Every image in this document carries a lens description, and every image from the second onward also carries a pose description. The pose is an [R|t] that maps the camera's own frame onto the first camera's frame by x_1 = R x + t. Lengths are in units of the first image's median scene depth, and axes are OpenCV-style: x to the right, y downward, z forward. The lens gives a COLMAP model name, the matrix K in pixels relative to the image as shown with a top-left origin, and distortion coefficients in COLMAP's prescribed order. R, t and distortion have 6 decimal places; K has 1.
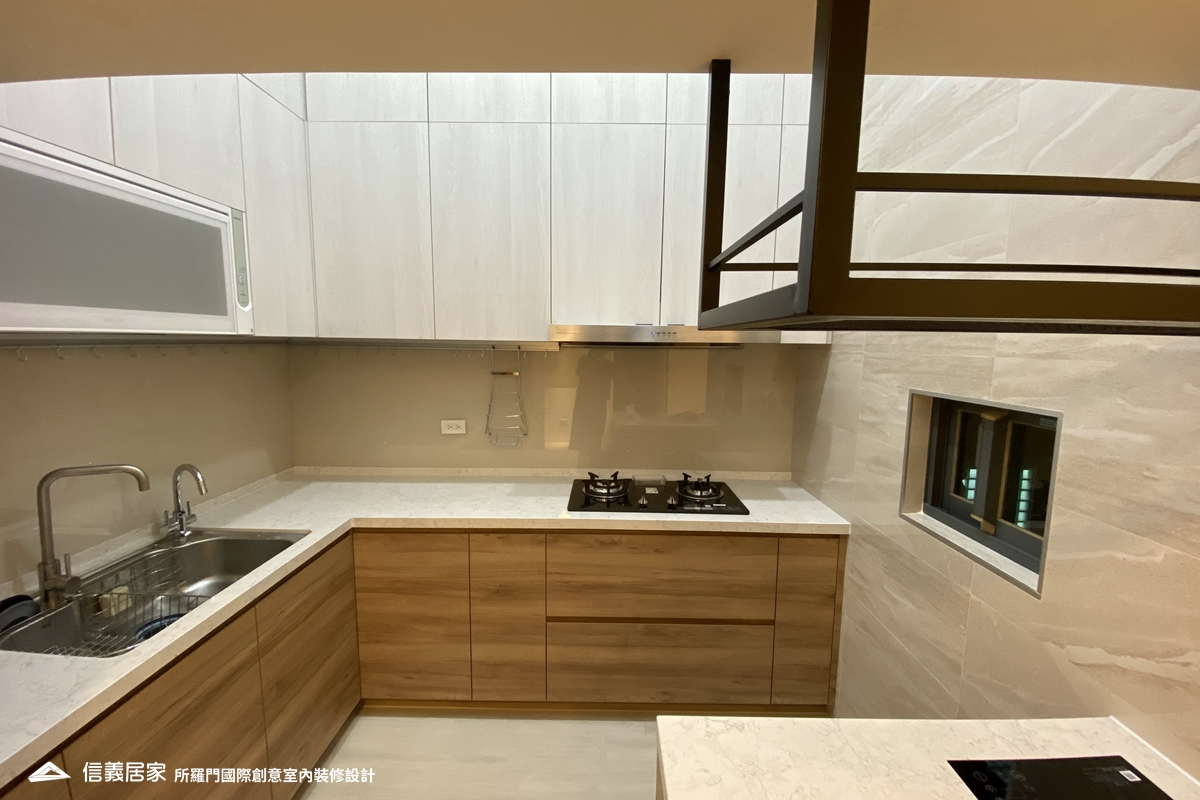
lens RADIAL K [[494.0, 0, 601.8], [0, 494.0, 400.5], [0, 0, 1]] dist [0.001415, -0.000027]
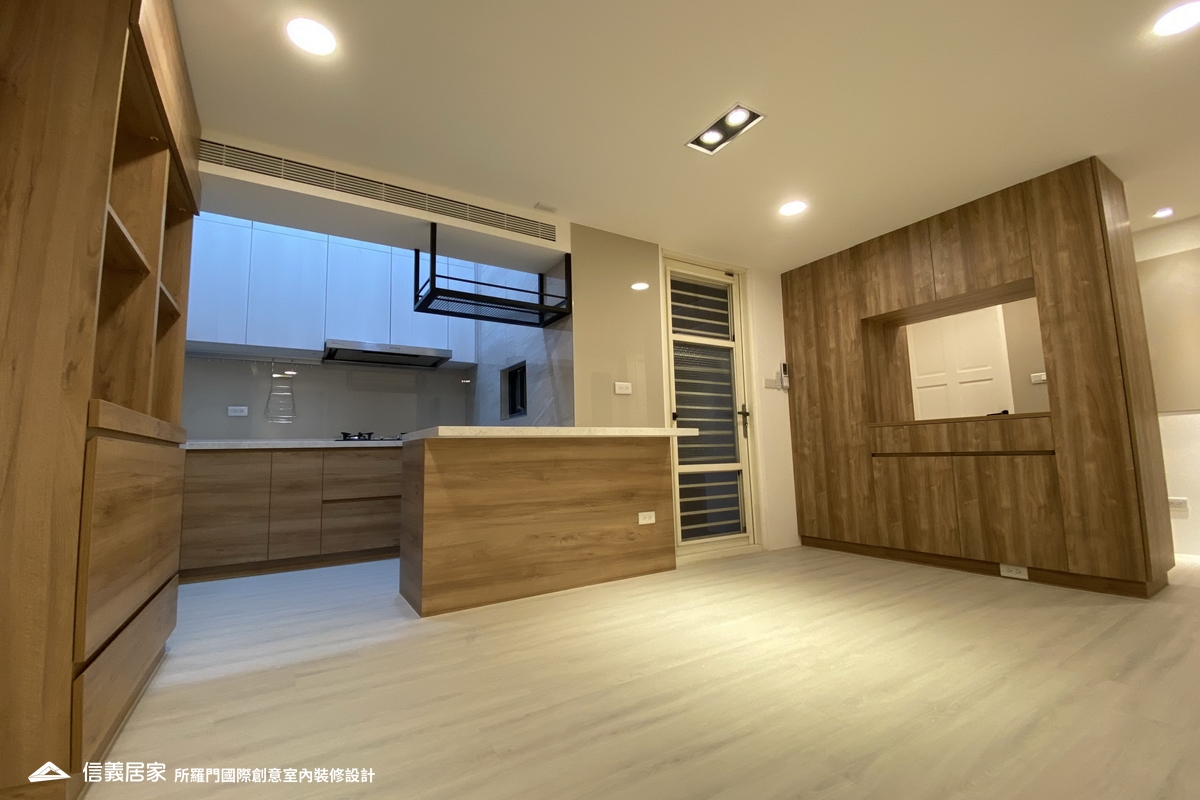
lens RADIAL K [[494.0, 0, 600.3], [0, 494.0, 398.8], [0, 0, 1]] dist [0.001415, -0.000027]
pose [[0.843637, 0.019973, 0.536542, -0.227889], [0.091935, 0.979176, -0.181005, 0.492171], [-0.528984, 0.202029, 0.824233, -1.023540]]
